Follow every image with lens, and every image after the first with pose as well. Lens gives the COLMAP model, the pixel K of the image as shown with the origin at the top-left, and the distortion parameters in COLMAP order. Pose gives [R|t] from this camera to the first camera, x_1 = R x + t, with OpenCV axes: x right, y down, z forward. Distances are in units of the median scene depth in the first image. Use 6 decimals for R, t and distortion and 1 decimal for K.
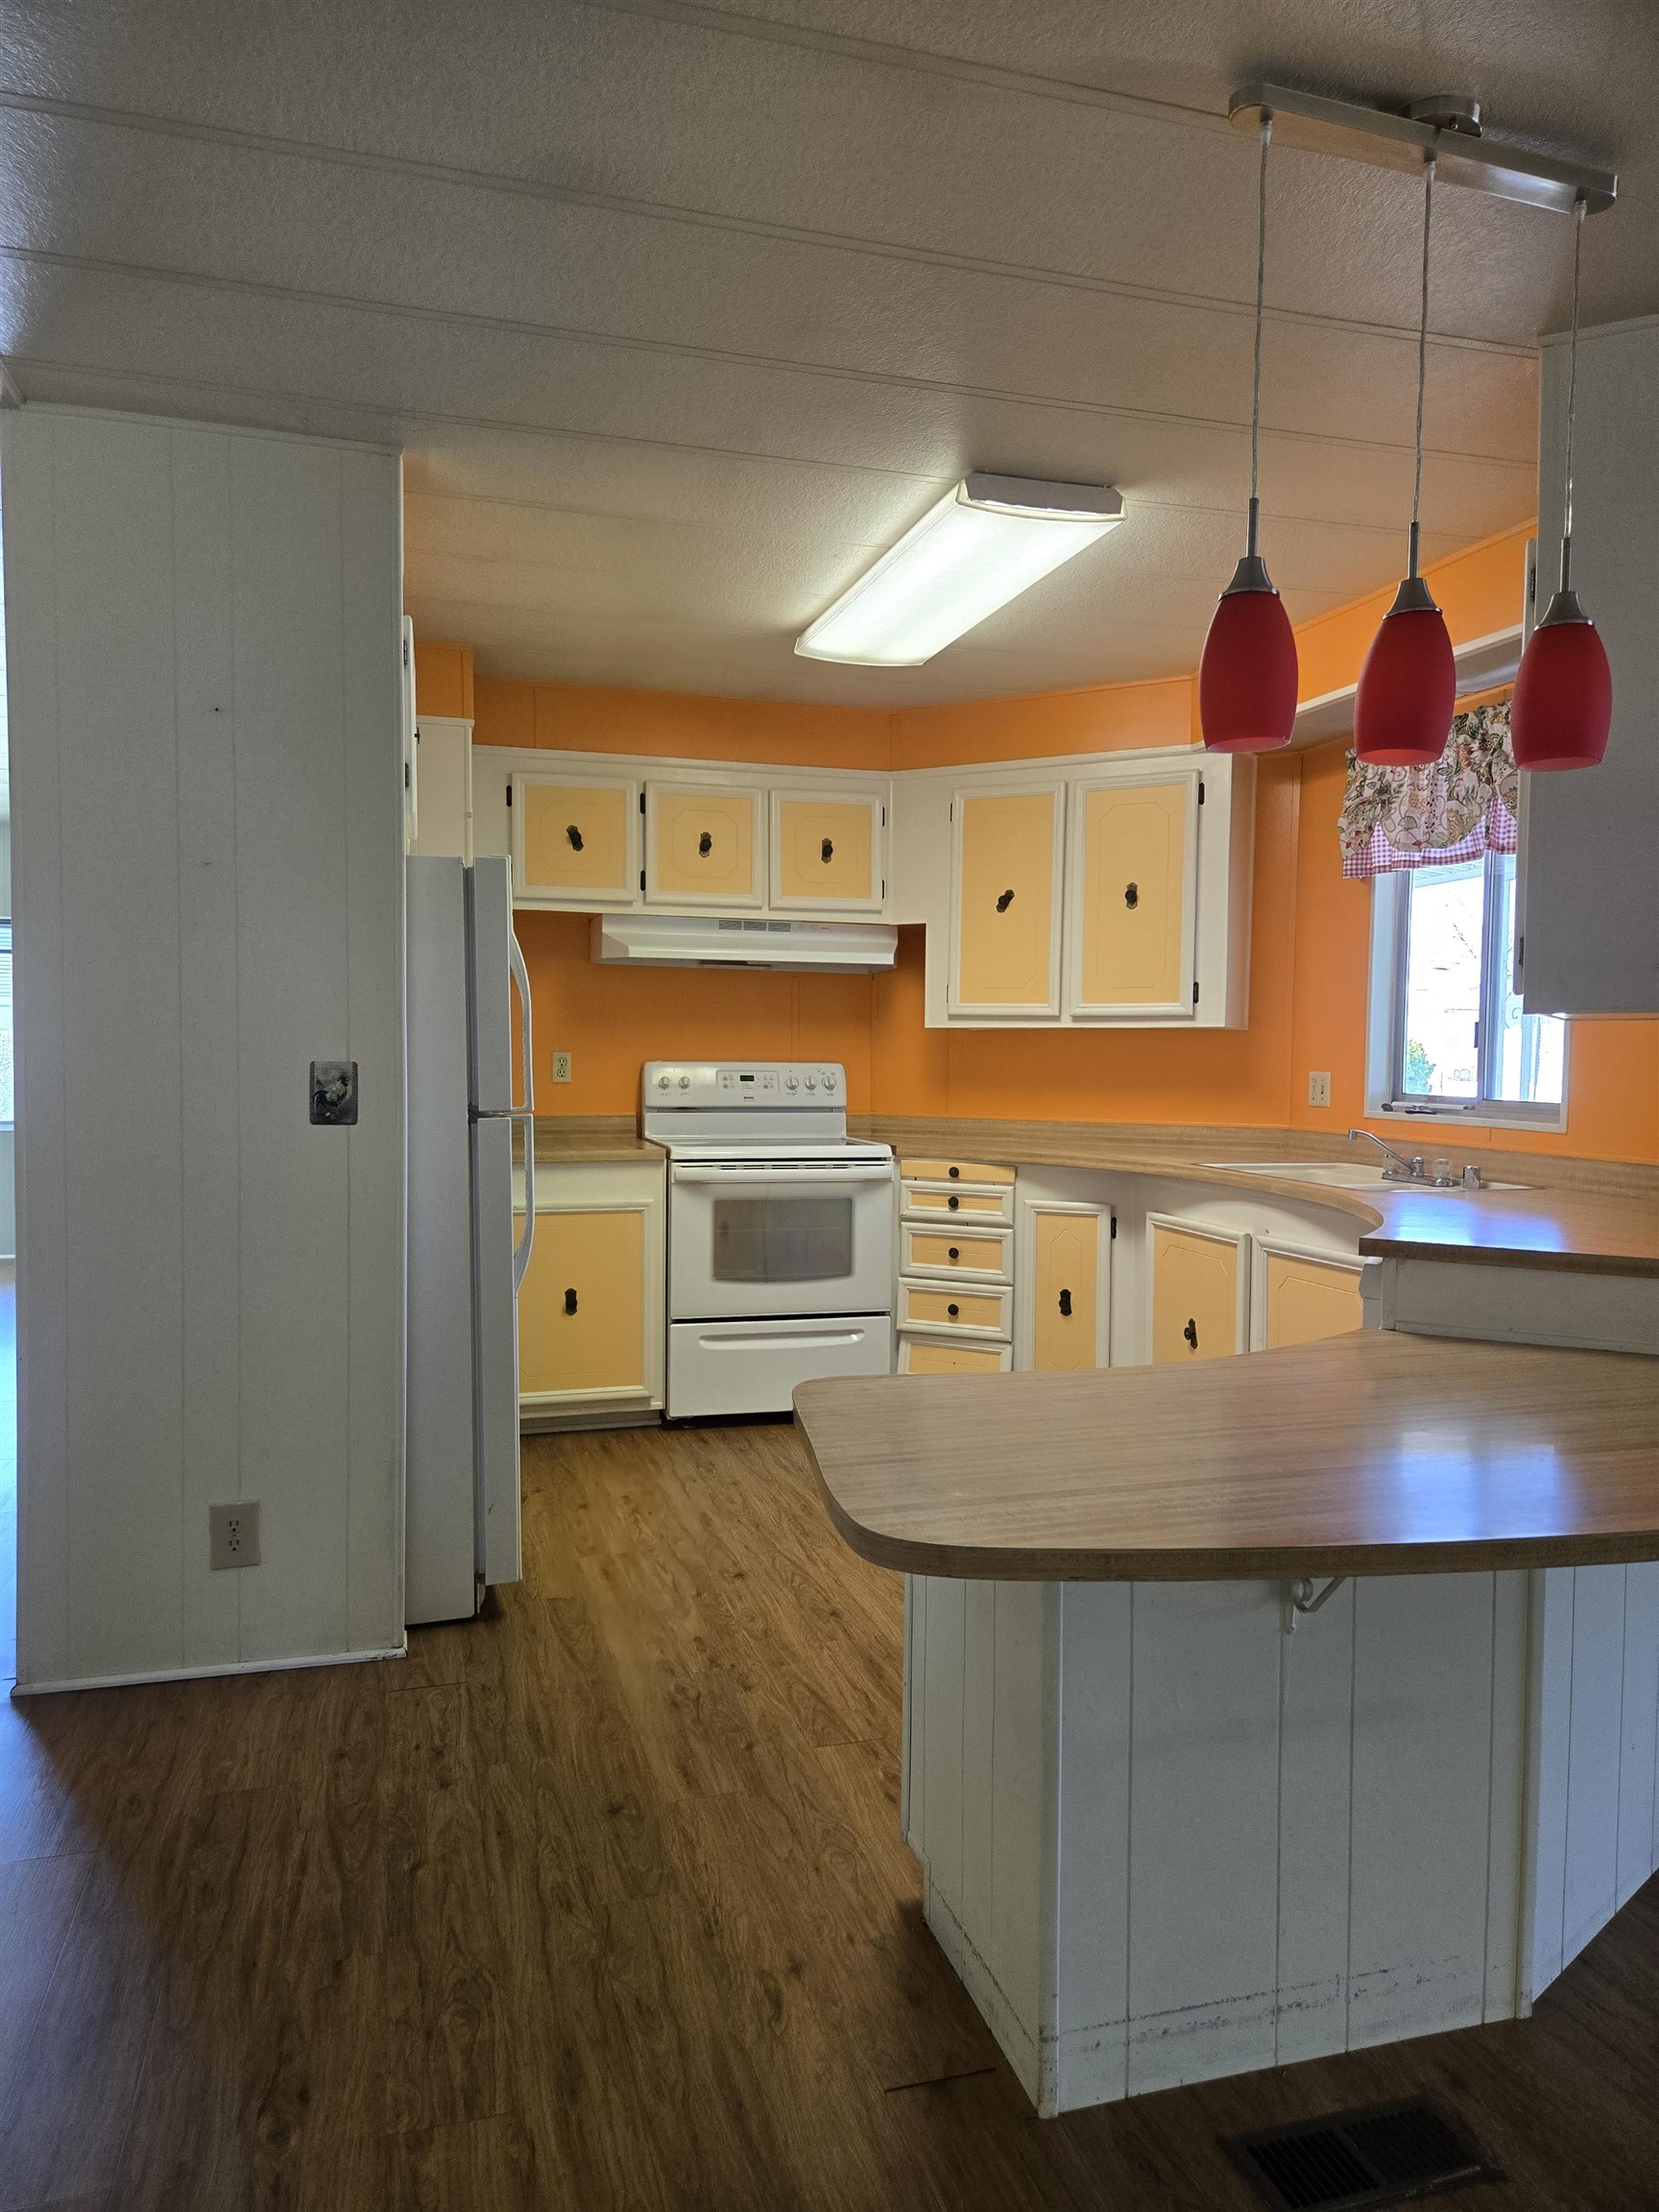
lens RADIAL K [[1470.1, 0, 830.2], [0, 1470.1, 1119.0], [0, 0, 1]] dist [0.063496, -0.044561]
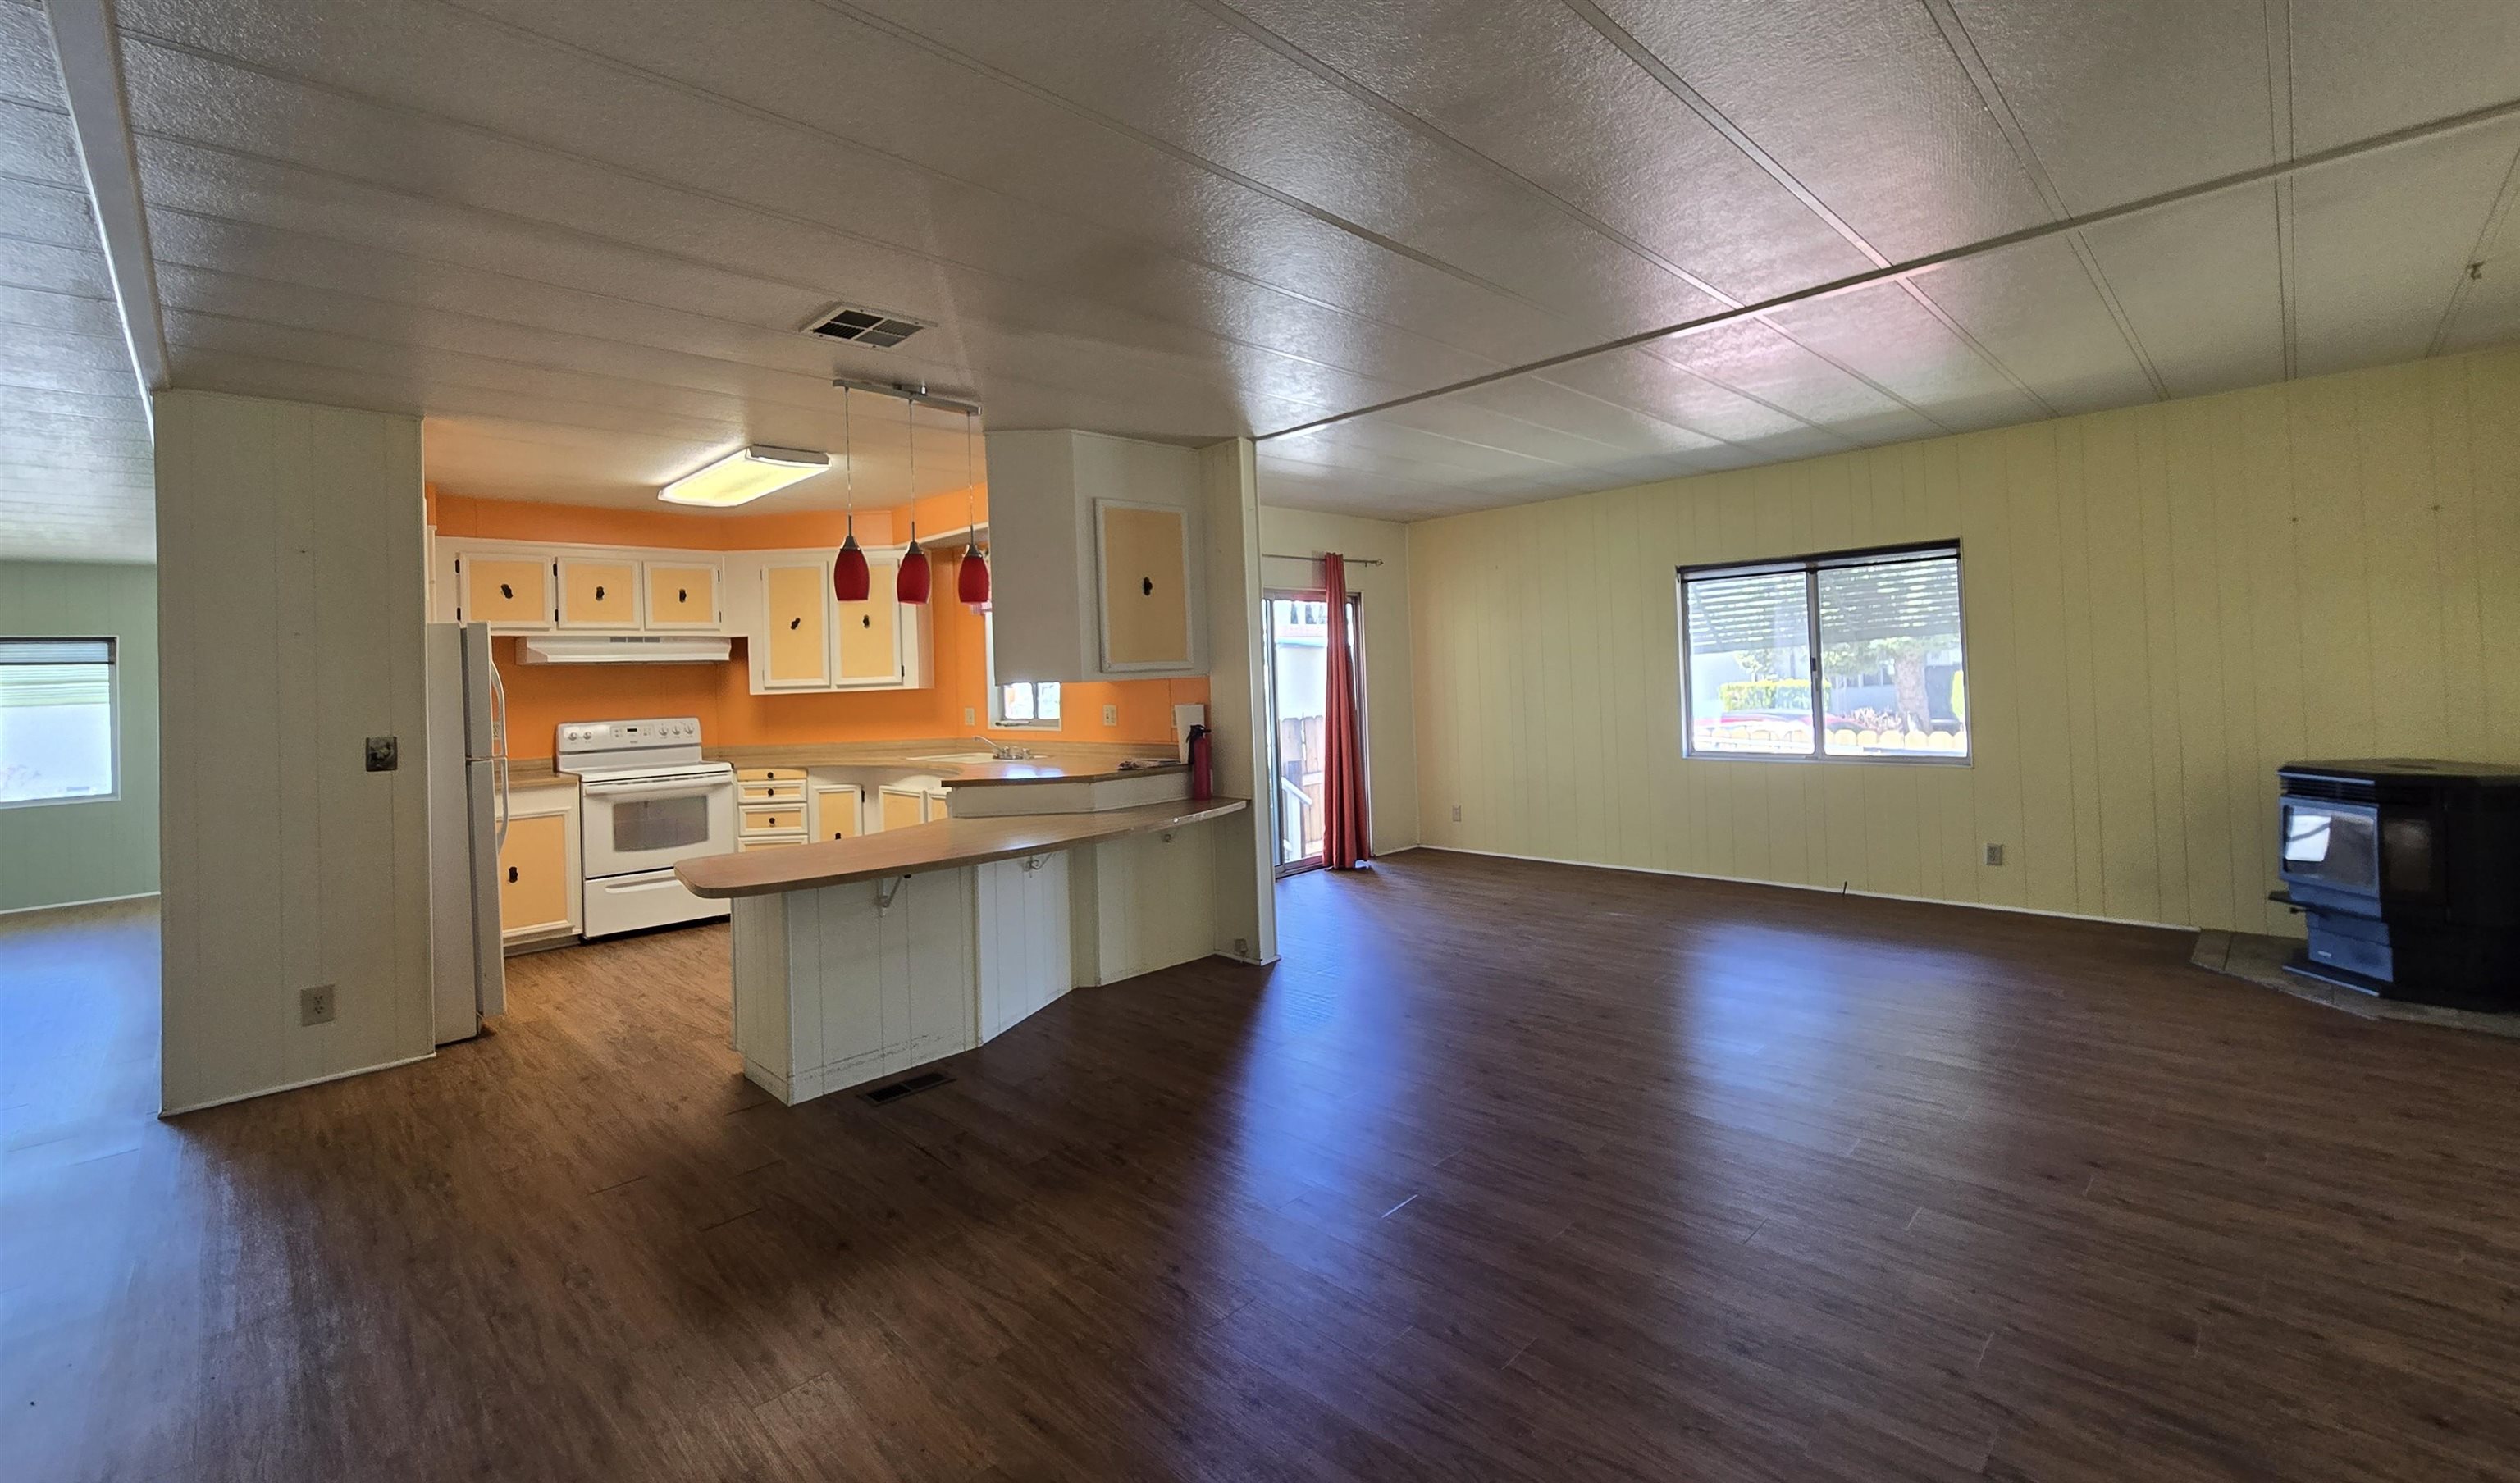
lens RADIAL K [[1047.9, 0, 1274.7], [0, 1047.9, 660.1], [0, 0, 1]] dist [-0.002869, -0.000855]
pose [[0.873097, -0.032568, 0.486458, 0.004644], [0.067642, 0.996209, -0.054708, 0.007794], [-0.482832, 0.080671, 0.871989, -0.425115]]
